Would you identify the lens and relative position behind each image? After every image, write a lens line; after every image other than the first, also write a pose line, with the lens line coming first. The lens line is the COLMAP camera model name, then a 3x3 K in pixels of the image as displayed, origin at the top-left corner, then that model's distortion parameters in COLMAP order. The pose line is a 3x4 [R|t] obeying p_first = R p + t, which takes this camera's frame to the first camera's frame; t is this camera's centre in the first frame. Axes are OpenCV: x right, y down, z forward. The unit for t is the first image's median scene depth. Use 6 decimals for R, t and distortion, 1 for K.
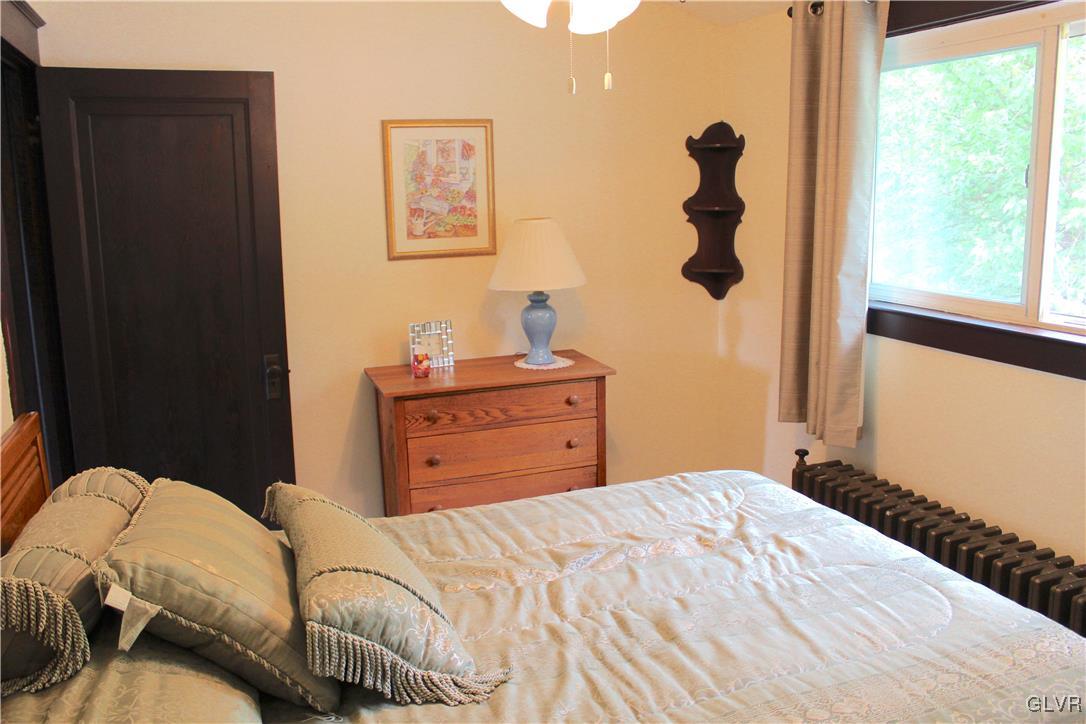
lens RADIAL K [[909.8, 0, 540.8], [0, 909.8, 366.6], [0, 0, 1]] dist [-0.164310, 0.132644]
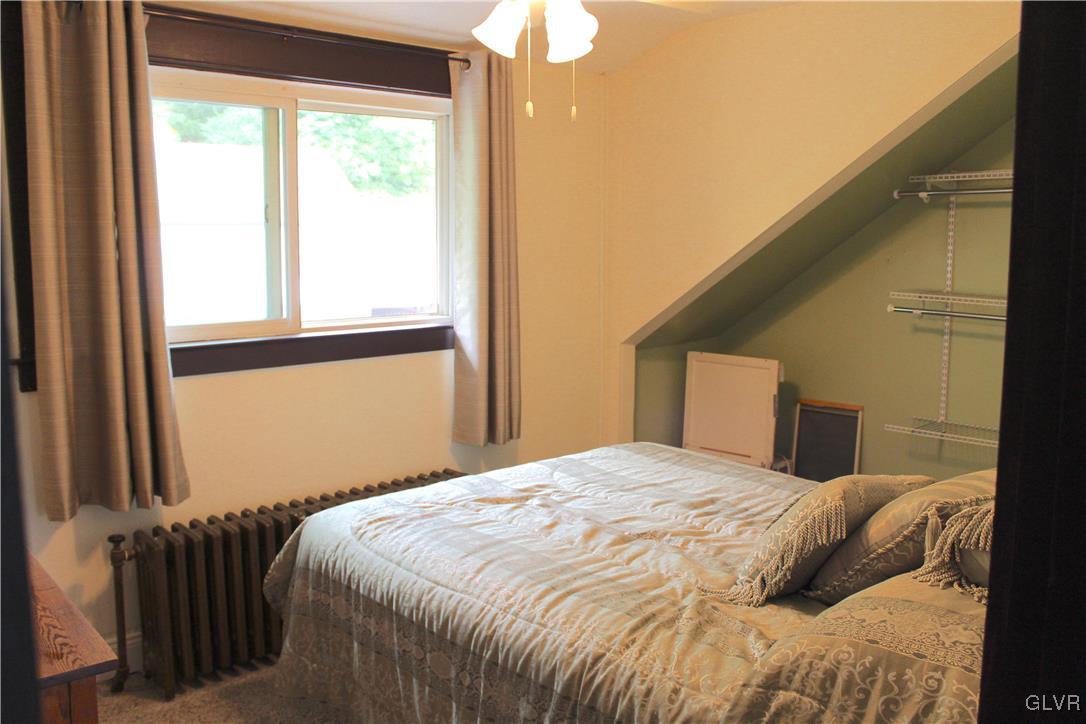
lens RADIAL K [[909.8, 0, 541.2], [0, 909.8, 363.2], [0, 0, 1]] dist [-0.164310, 0.132644]
pose [[-0.379792, -0.097307, 0.919940, -0.836918], [0.188104, 0.965553, 0.179790, -0.190200], [-0.905746, 0.241328, -0.348405, 1.275783]]
